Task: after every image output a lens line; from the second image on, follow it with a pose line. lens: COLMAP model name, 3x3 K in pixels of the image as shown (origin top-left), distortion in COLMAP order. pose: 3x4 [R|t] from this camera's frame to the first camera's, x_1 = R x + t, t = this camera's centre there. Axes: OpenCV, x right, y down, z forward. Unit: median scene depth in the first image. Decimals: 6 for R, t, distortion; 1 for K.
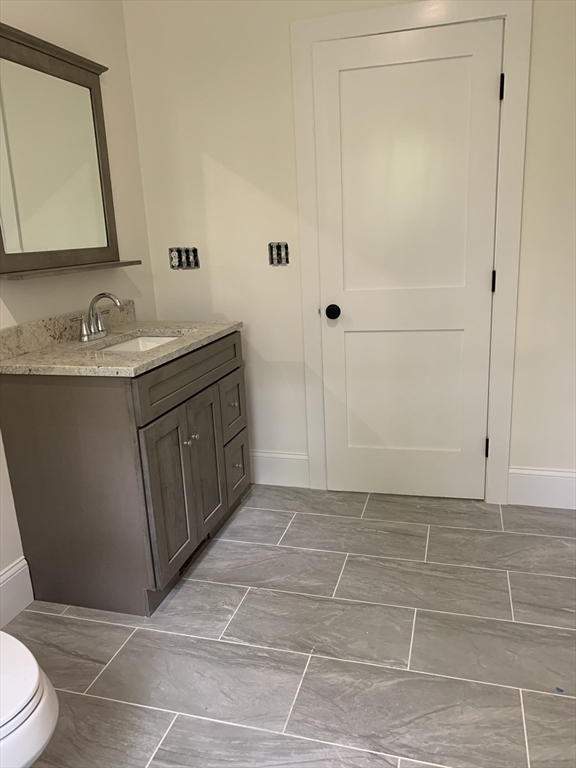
lens RADIAL K [[585.2, 0, 291.7], [0, 585.2, 385.2], [0, 0, 1]] dist [0.042941, -0.034304]
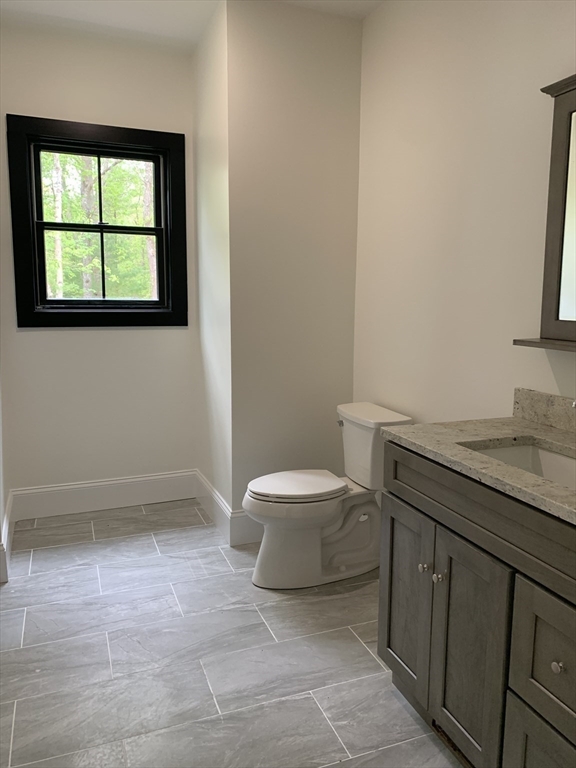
lens RADIAL K [[585.2, 0, 289.2], [0, 585.2, 383.5], [0, 0, 1]] dist [0.042941, -0.034304]
pose [[-0.794947, 0.131772, -0.592196, 0.440498], [-0.124857, 0.919696, 0.372249, -0.437970], [0.593693, 0.369858, -0.714657, 1.497012]]
